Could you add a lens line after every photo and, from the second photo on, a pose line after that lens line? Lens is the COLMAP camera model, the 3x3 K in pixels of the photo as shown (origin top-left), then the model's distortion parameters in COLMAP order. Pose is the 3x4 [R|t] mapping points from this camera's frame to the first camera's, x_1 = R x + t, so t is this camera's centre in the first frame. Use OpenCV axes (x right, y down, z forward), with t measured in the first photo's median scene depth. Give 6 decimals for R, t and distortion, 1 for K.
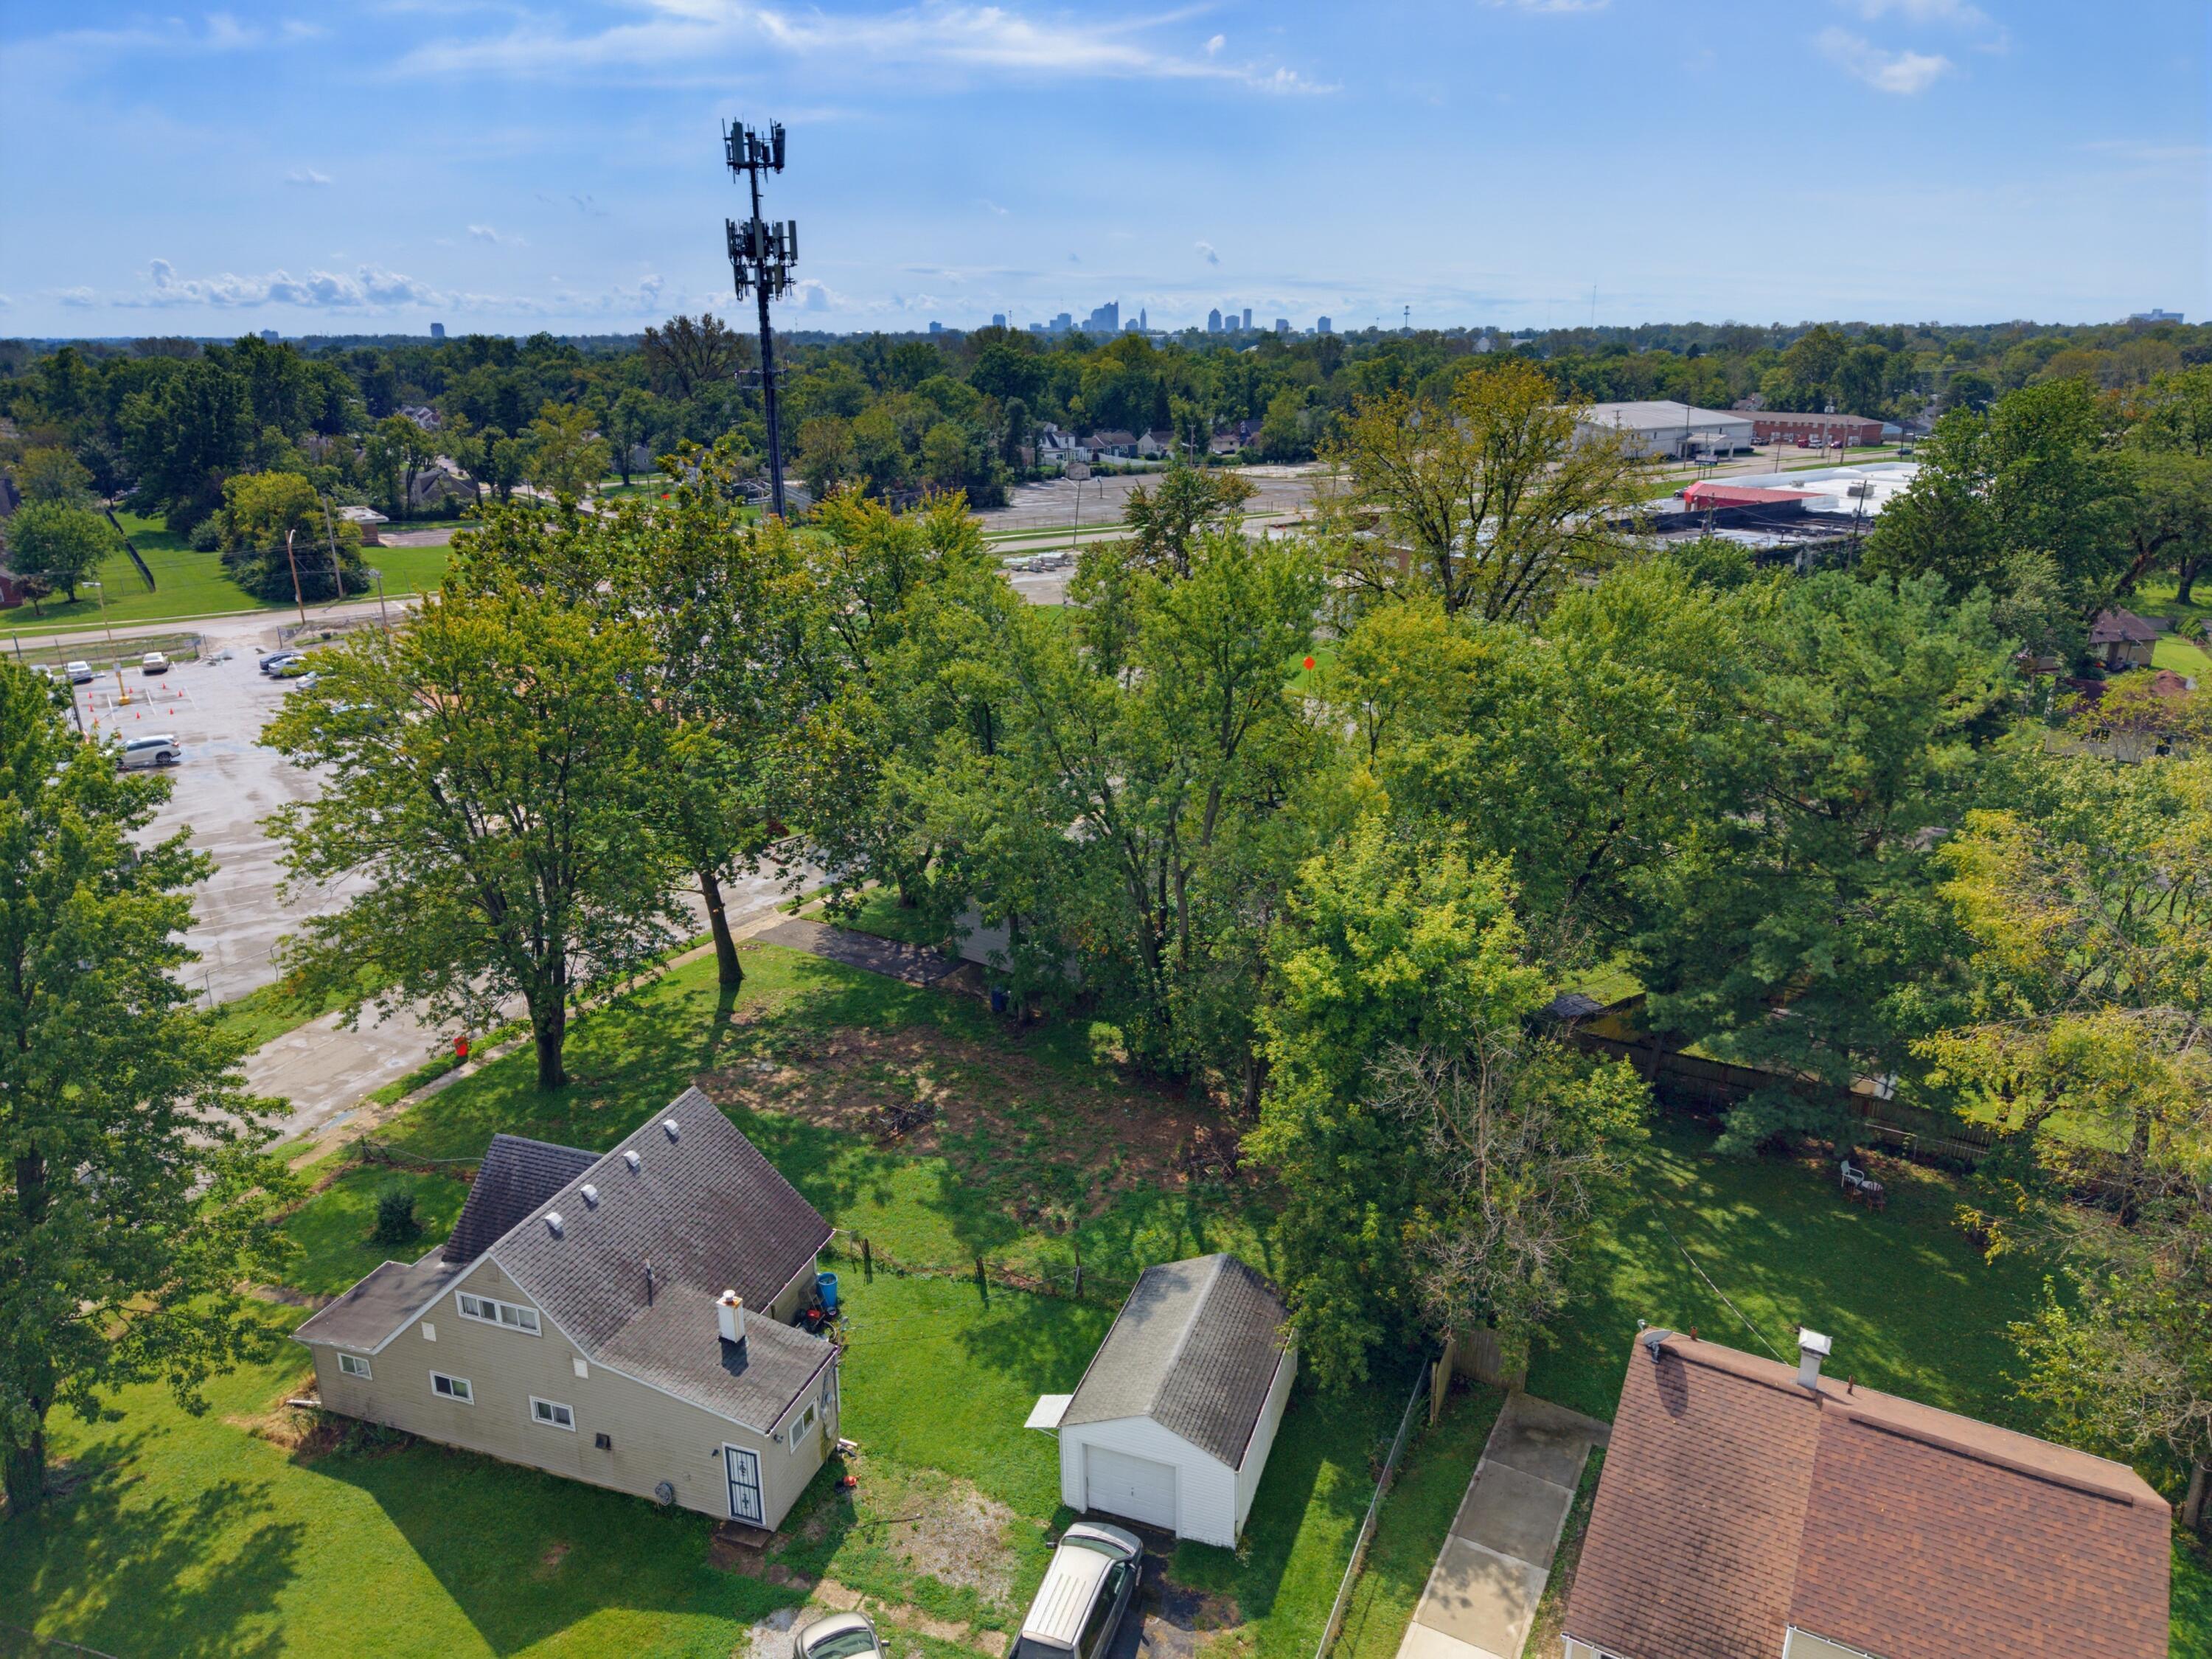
lens RADIAL K [[1478.7, 0, 1106.0], [0, 1478.7, 829.5], [0, 0, 1]] dist [0.035204, -0.019730]
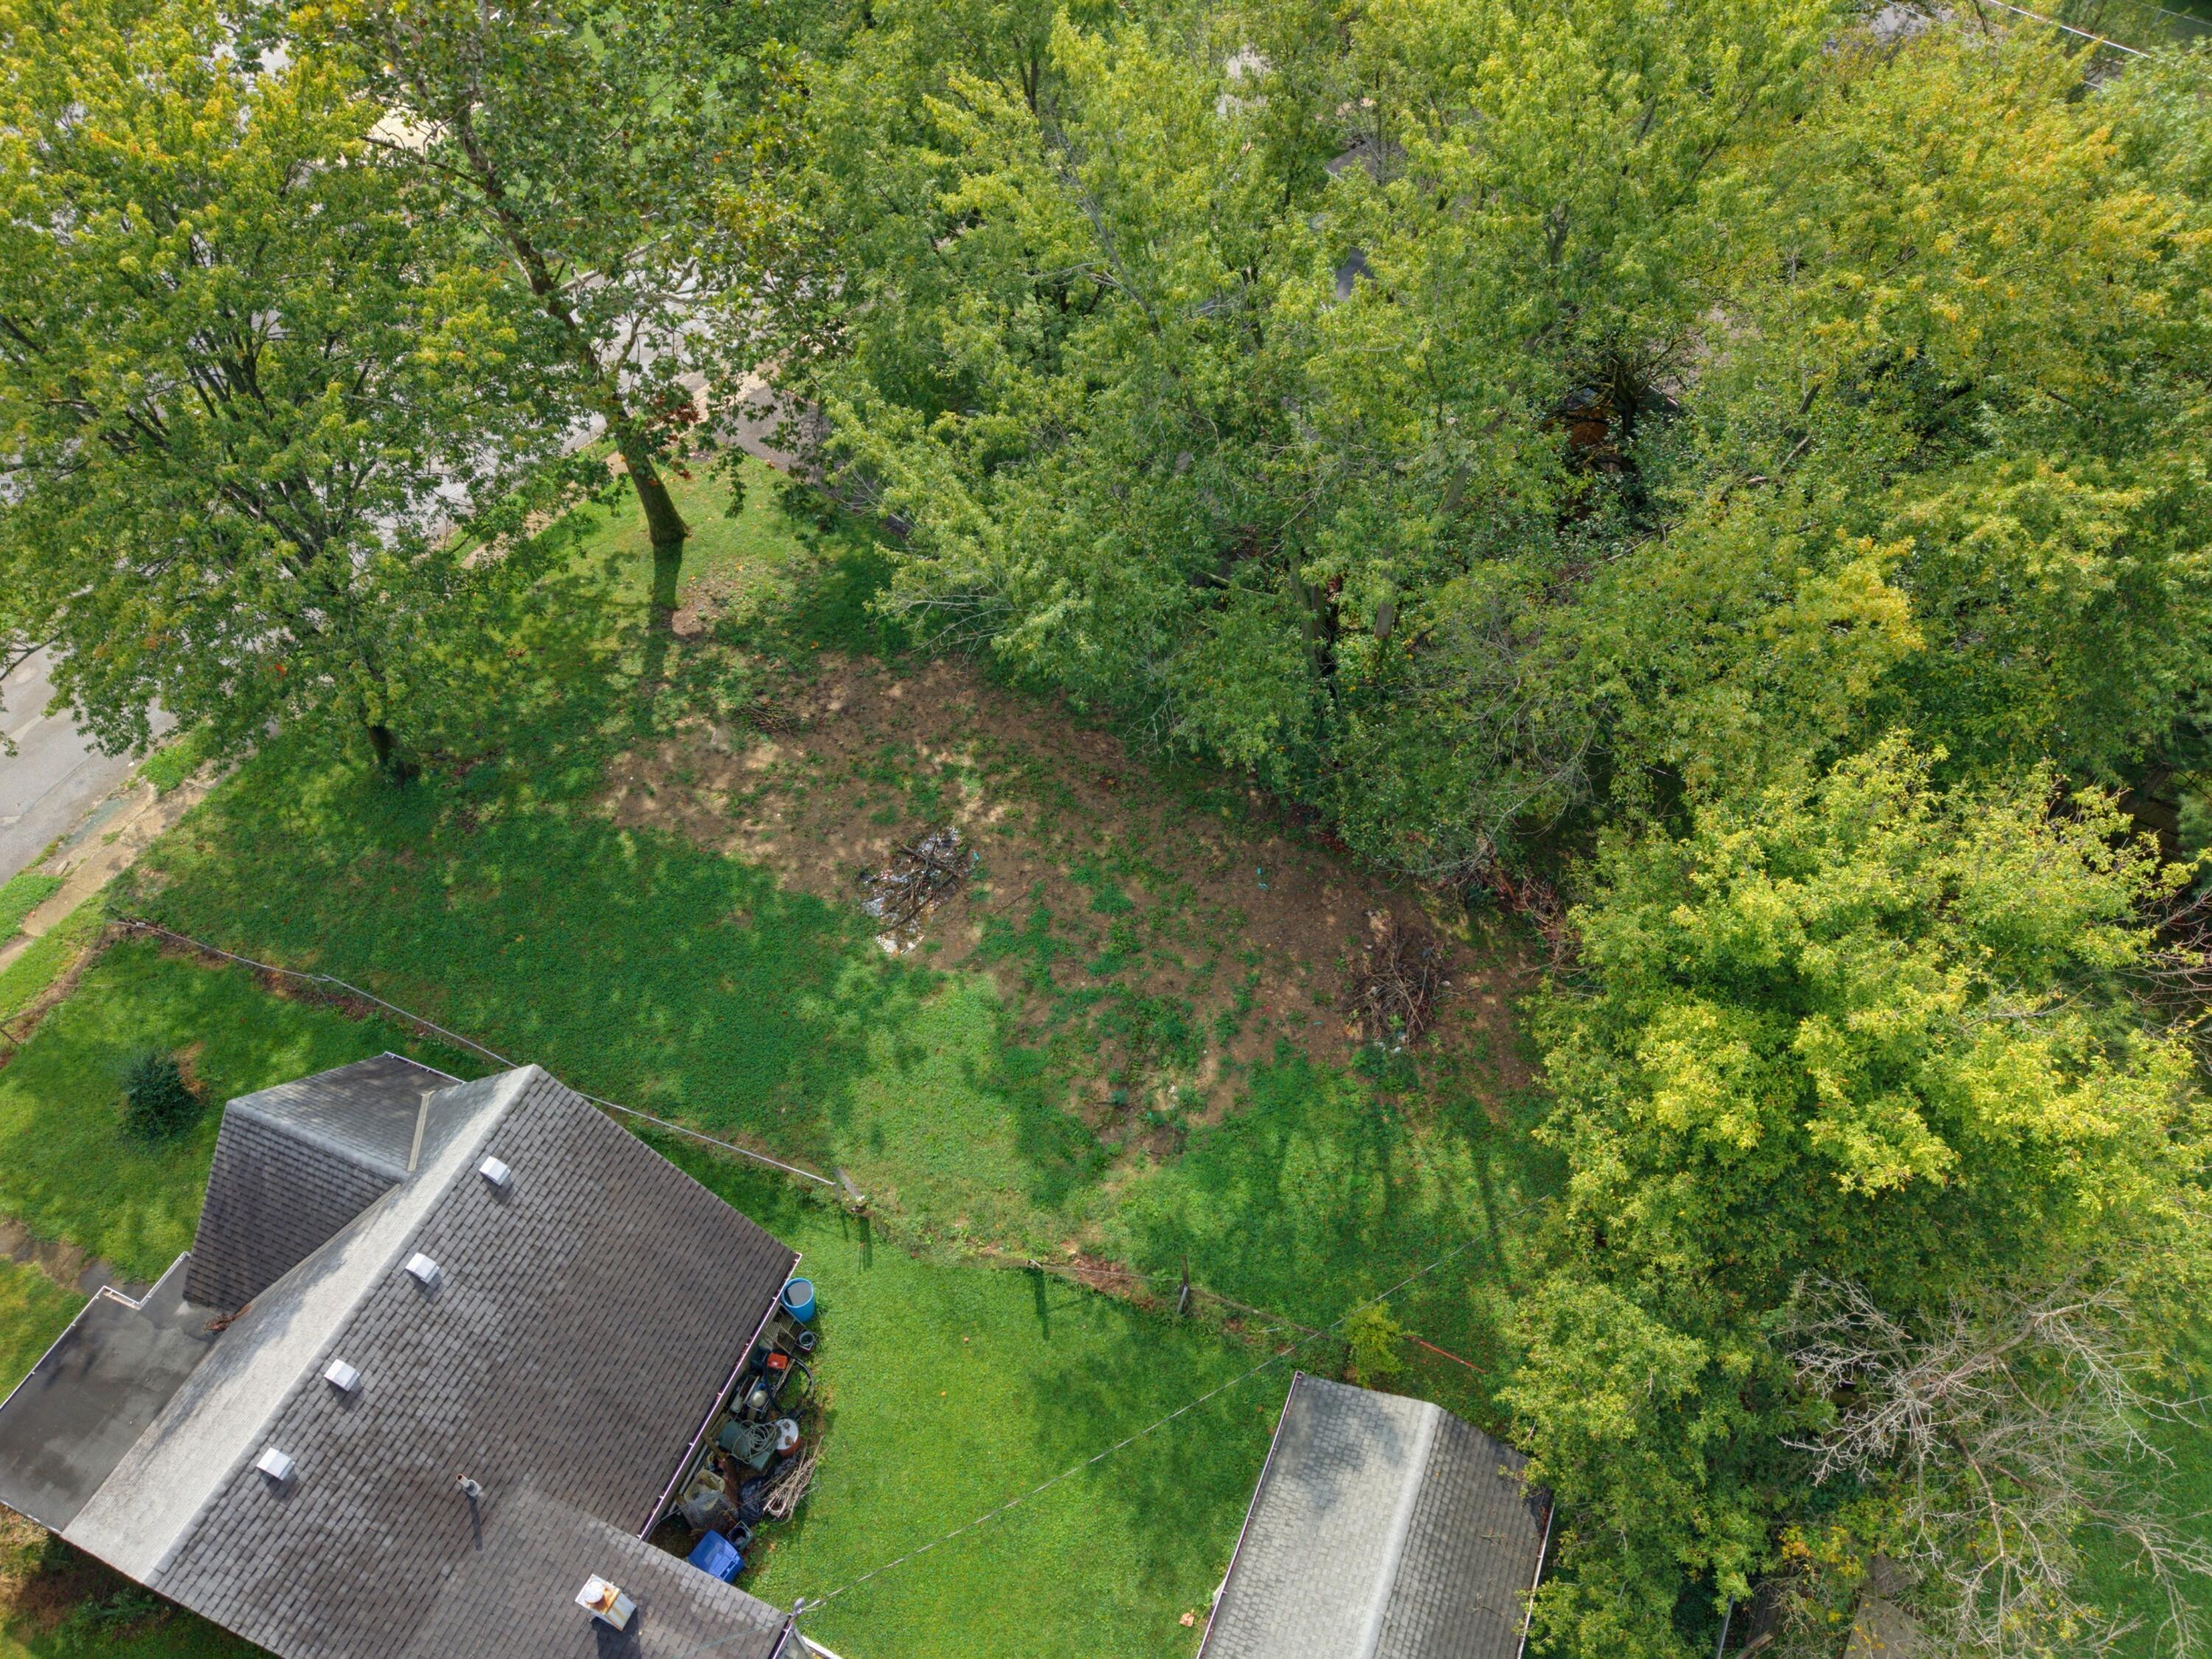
lens RADIAL K [[1475.3, 0, 1114.2], [0, 1475.3, 837.3], [0, 0, 1]] dist [-0.000121, -0.001469]
pose [[0.998319, 0.048339, -0.031973, -0.034963], [-0.024156, 0.848521, 0.528611, -0.181693], [0.052683, -0.526950, 0.848262, 0.496349]]
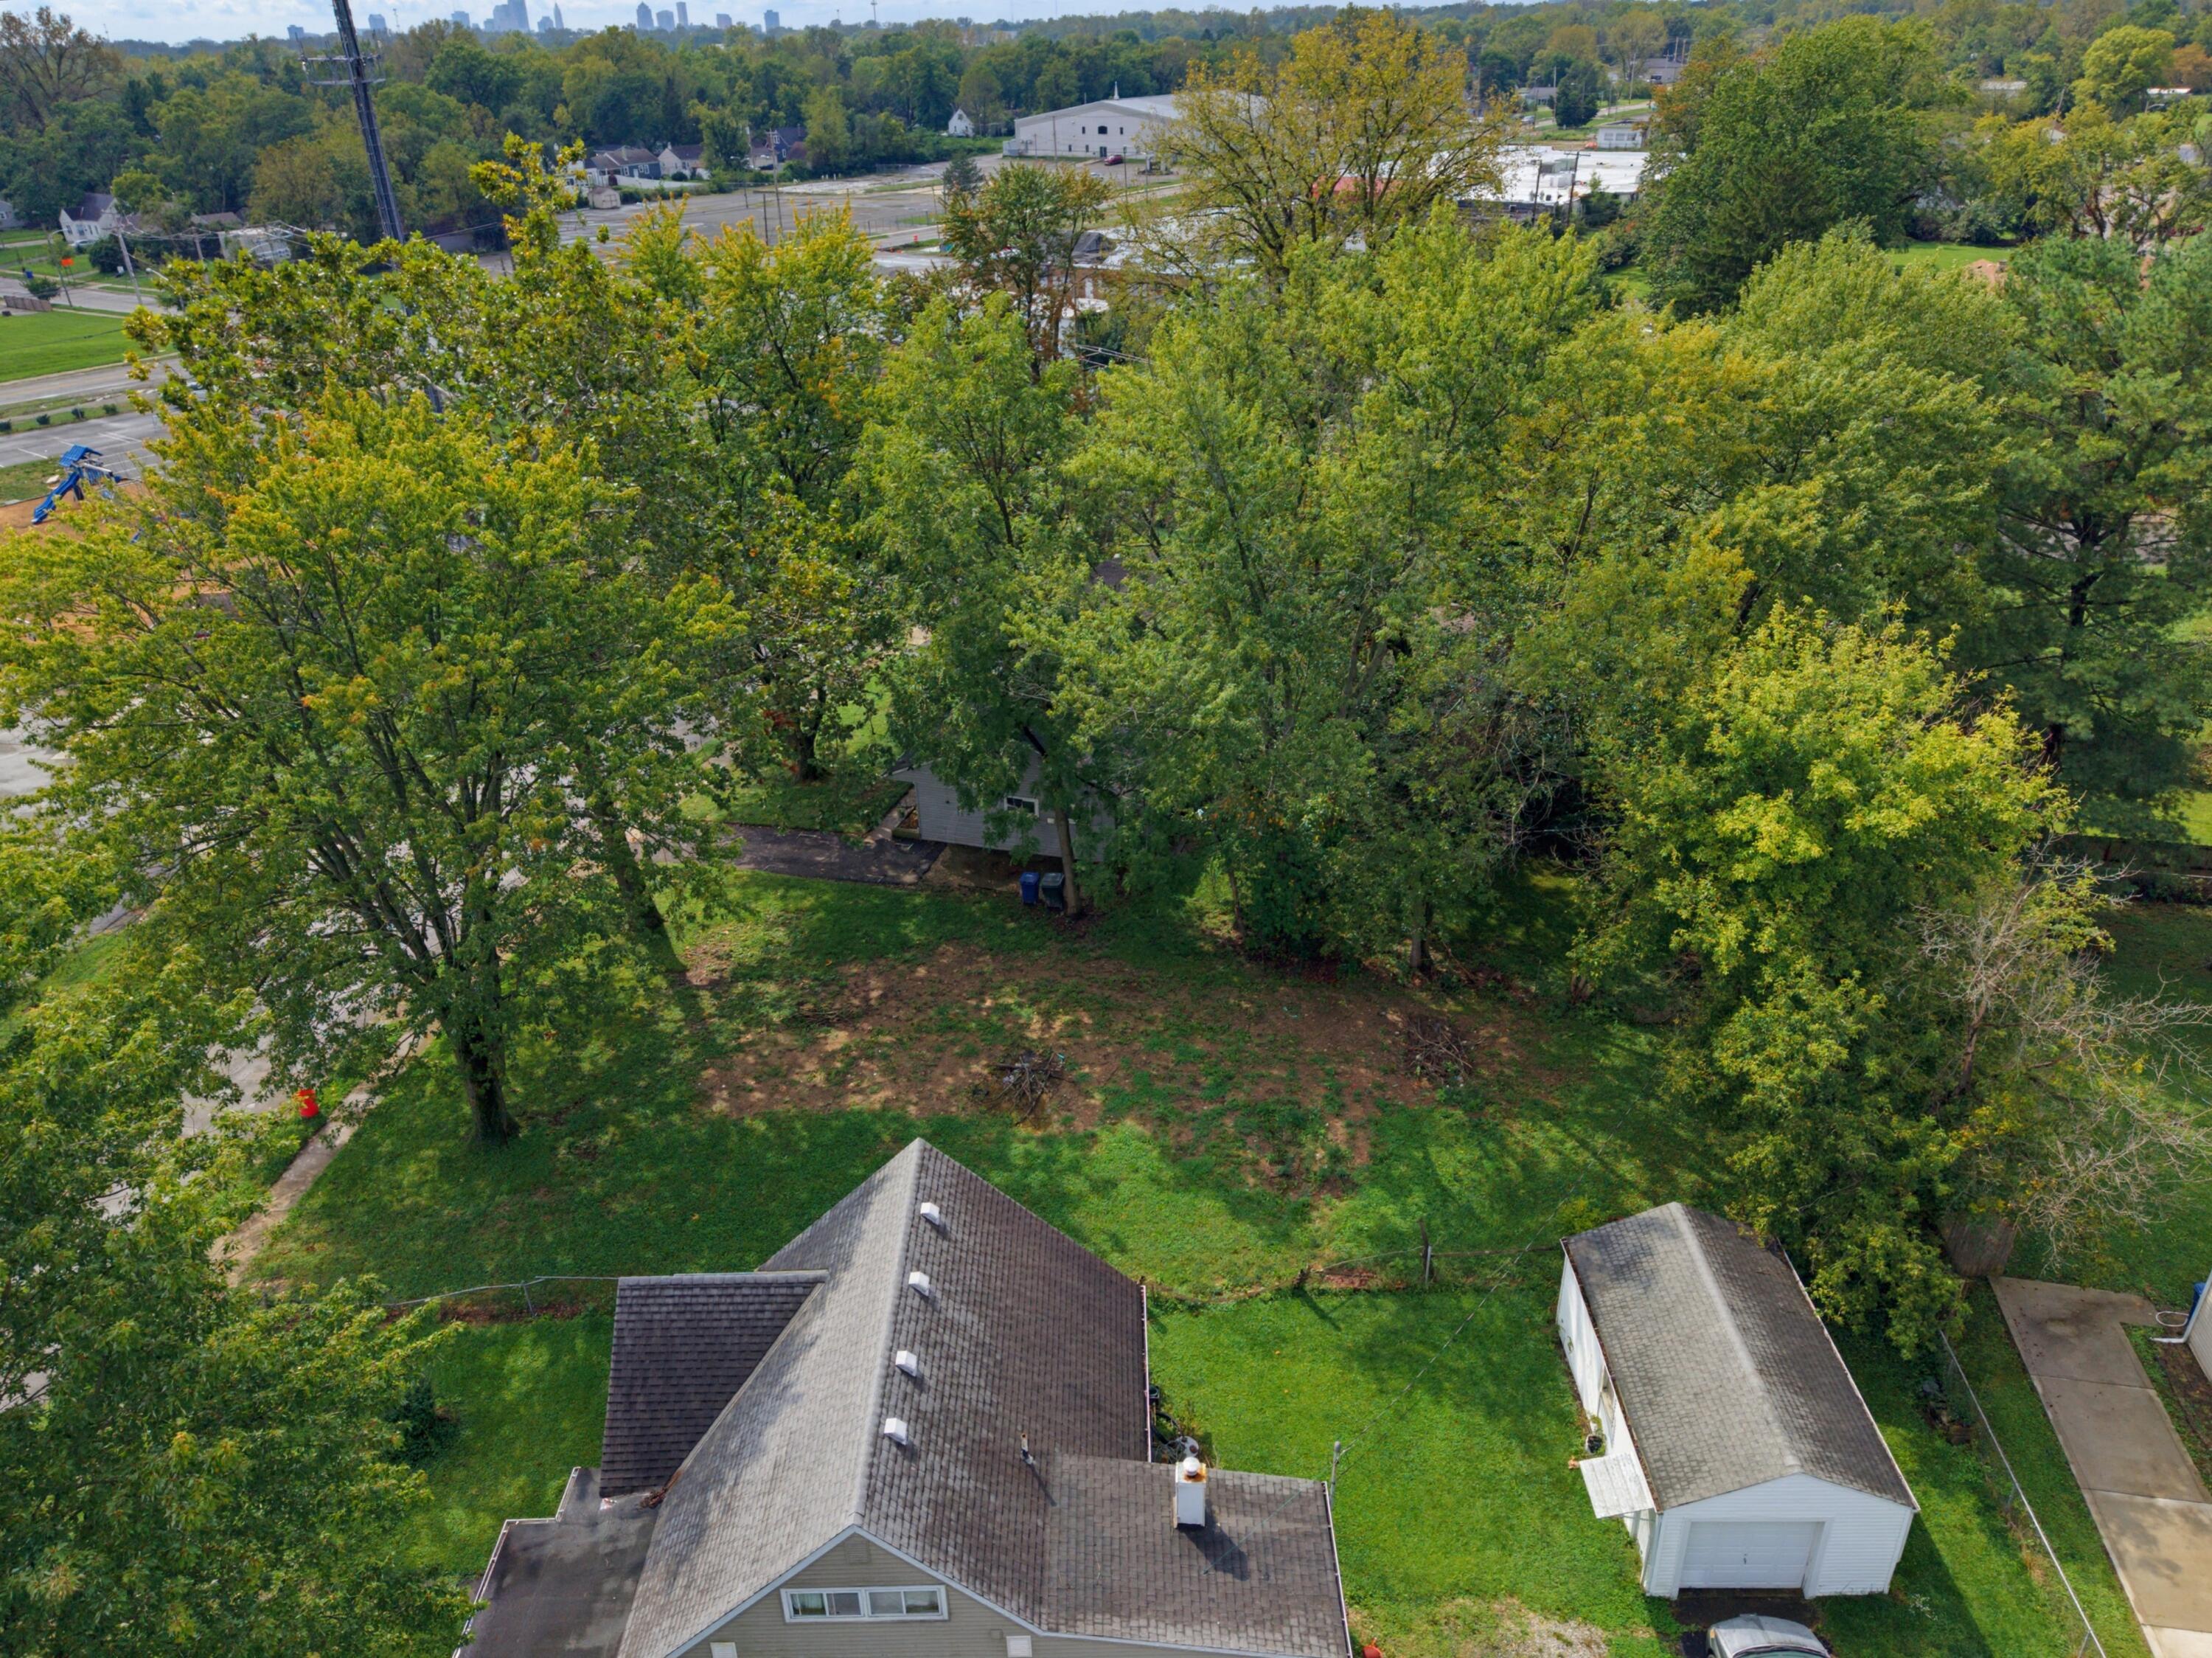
lens RADIAL K [[1515.6, 0, 1113.0], [0, 1515.6, 825.1], [0, 0, 1]] dist [0.030644, -0.021520]
pose [[0.945609, -0.167603, 0.278807, -0.313395], [0.121594, 0.977042, 0.174940, -0.063952], [-0.301726, -0.131524, 0.944279, 0.300981]]
